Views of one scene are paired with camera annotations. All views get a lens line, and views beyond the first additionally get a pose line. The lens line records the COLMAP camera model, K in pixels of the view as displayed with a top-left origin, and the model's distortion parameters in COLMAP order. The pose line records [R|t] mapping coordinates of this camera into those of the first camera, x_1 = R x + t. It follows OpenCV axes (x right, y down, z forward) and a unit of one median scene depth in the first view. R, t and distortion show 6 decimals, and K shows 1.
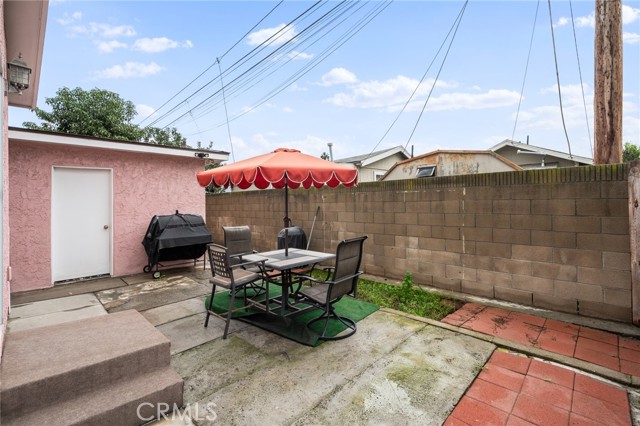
lens RADIAL K [[287.4, 0, 320.0], [0, 287.4, 213.0], [0, 0, 1]] dist [-0.001279, -0.000084]
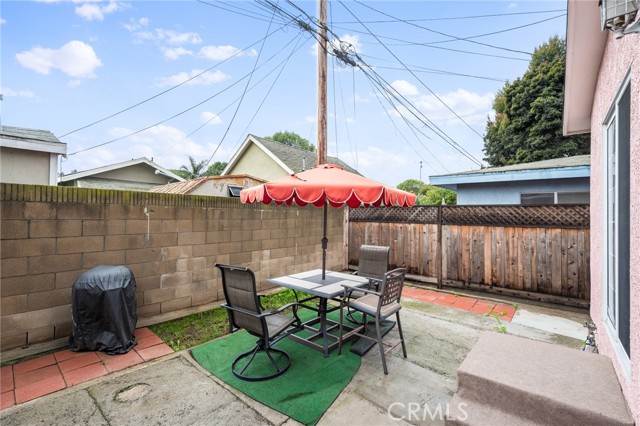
lens RADIAL K [[287.4, 0, 320.0], [0, 287.4, 213.0], [0, 0, 1]] dist [-0.001279, -0.000084]
pose [[-0.076725, 0.019053, 0.996870, -0.786642], [0.024269, 0.999557, -0.017236, -0.036952], [-0.996757, 0.022870, -0.077153, 0.812168]]
